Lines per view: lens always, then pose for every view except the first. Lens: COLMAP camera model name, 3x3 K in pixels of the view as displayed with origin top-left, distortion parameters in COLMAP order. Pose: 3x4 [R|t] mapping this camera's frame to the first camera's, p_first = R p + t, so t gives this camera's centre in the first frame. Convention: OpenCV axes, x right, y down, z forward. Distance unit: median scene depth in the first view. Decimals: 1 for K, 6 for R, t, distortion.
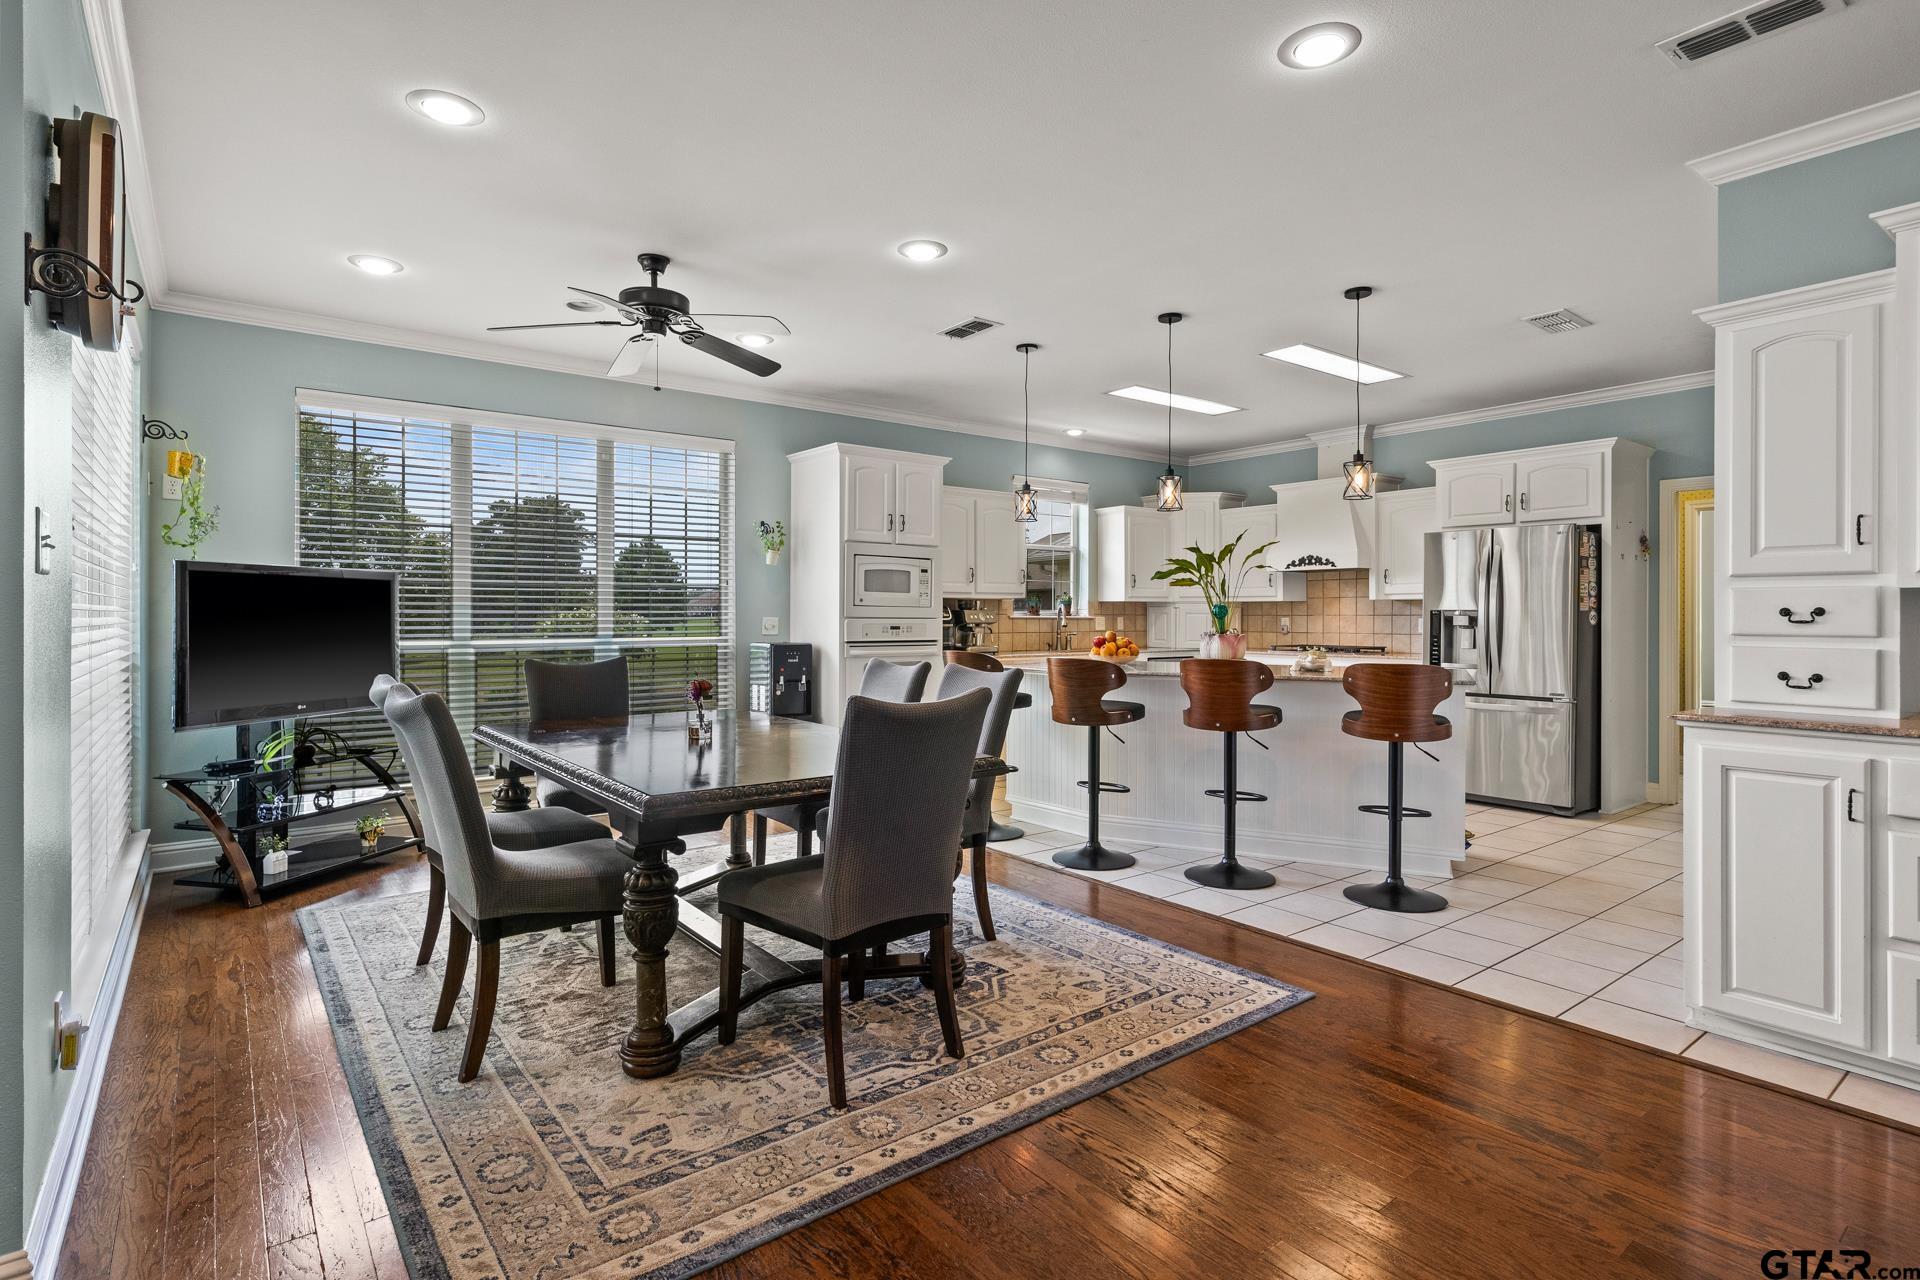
lens RADIAL K [[948.4, 0, 951.6], [0, 948.4, 618.1], [0, 0, 1]] dist [0.000967, -0.000044]
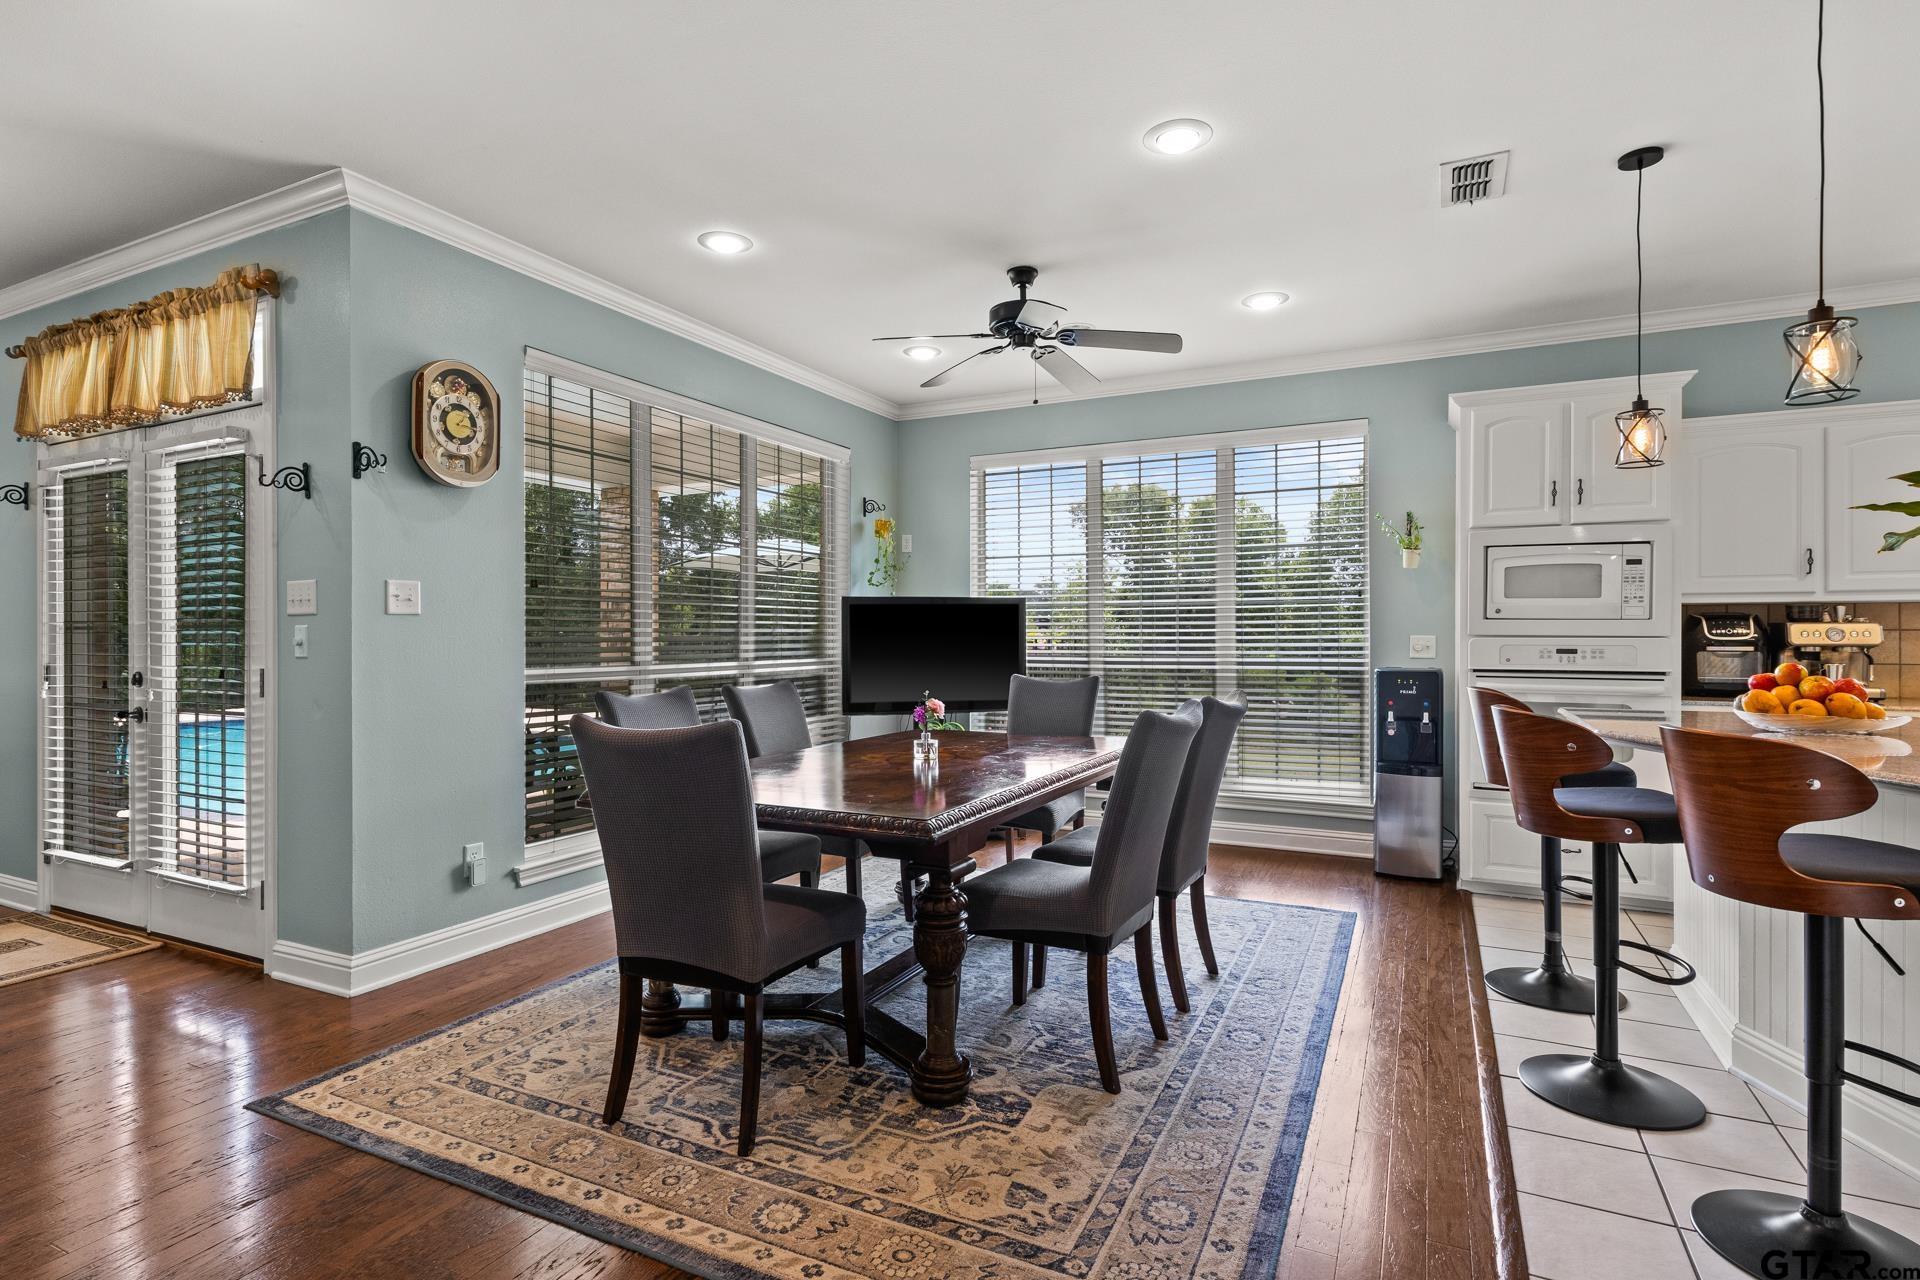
lens RADIAL K [[947.9, 0, 960.0], [0, 947.9, 640.0], [0, 0, 1]] dist [0.003864, 0.000392]
pose [[0.440143, 0.003620, -0.897921, 0.459698], [-0.000115, 0.999992, 0.003975, -0.000220], [0.897928, -0.001646, 0.440140, 0.431329]]
